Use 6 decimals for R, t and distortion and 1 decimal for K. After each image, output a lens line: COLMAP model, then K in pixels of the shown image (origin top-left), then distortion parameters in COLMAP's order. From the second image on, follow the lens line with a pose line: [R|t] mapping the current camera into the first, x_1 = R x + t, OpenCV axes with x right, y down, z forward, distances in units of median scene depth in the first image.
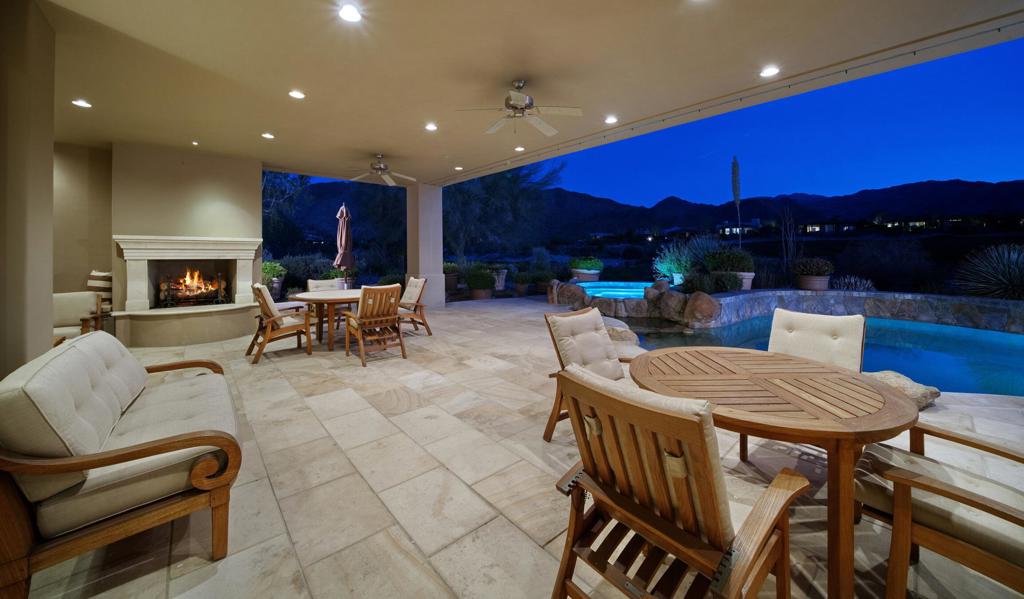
lens RADIAL K [[370.9, 0, 527.1], [0, 370.9, 259.2], [0, 0, 1]] dist [-0.002655, 0.000085]
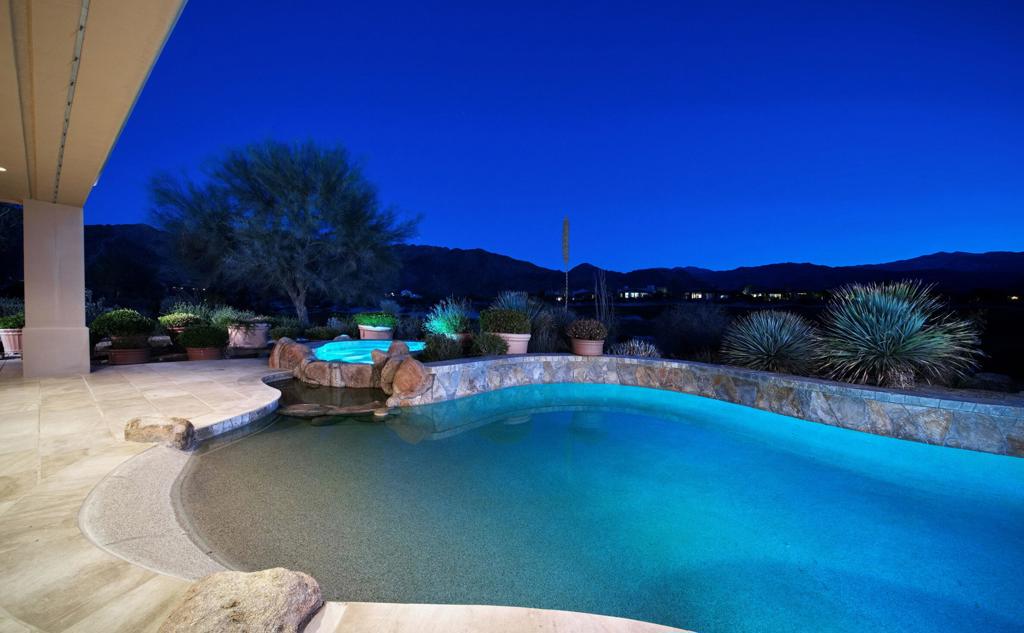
lens RADIAL K [[332.6, 0, 512.7], [0, 332.6, 314.2], [0, 0, 1]] dist [-0.006990, -0.000072]
pose [[0.990472, 0.030559, 0.134283, 0.497984], [-0.030196, 0.999533, -0.004741, -0.007001], [-0.134365, 0.000641, 0.990932, 0.235479]]
